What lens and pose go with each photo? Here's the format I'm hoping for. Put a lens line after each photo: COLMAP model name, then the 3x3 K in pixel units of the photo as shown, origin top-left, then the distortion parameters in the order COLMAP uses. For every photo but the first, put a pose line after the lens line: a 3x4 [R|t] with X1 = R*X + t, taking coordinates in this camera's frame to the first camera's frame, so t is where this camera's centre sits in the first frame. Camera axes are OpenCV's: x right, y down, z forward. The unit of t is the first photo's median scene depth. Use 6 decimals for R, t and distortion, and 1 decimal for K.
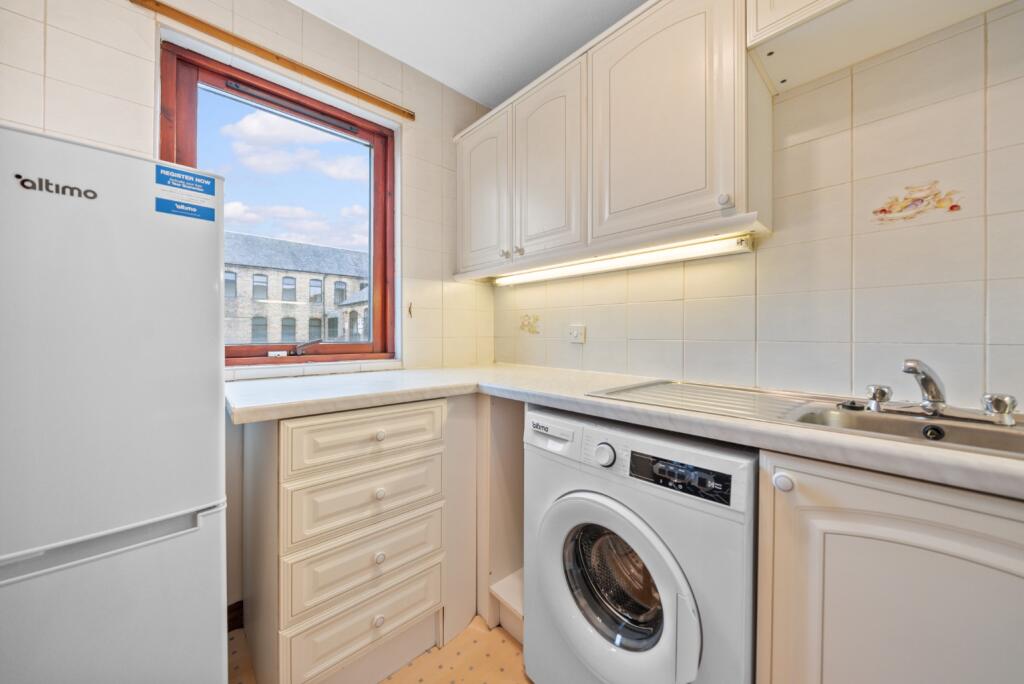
lens RADIAL K [[361.1, 0, 506.2], [0, 361.1, 331.3], [0, 0, 1]] dist [0.000520, 0.000089]
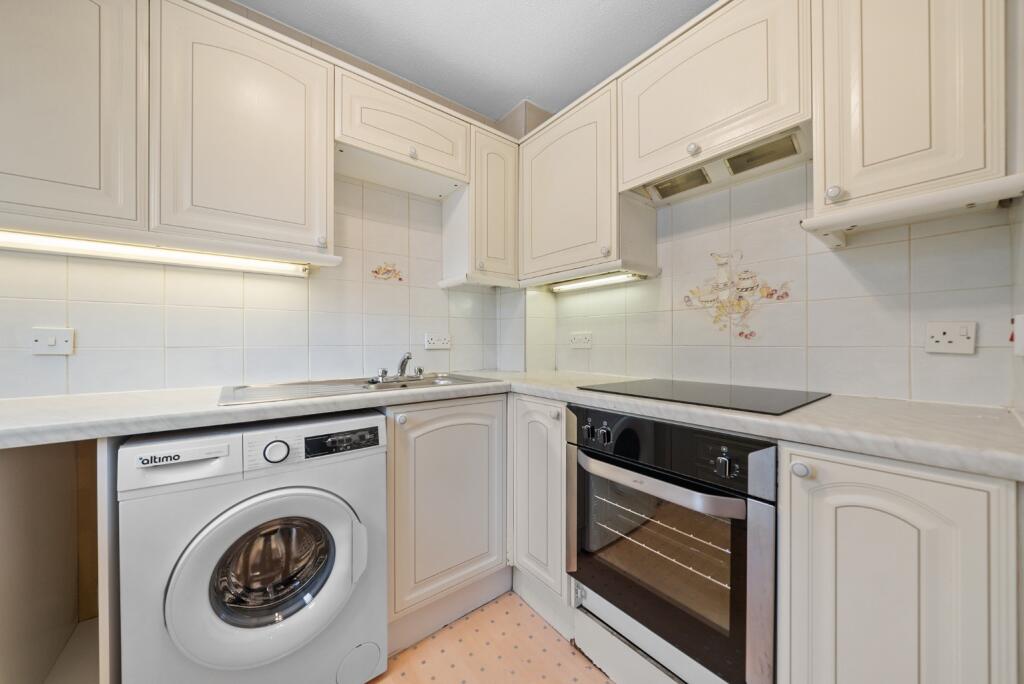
lens RADIAL K [[361.1, 0, 503.3], [0, 361.1, 342.5], [0, 0, 1]] dist [0.000520, 0.000089]
pose [[0.084283, -0.003742, 0.996435, -0.750256], [-0.002746, 0.999988, 0.003988, 0.008821], [-0.996438, -0.003073, 0.084272, 0.234239]]
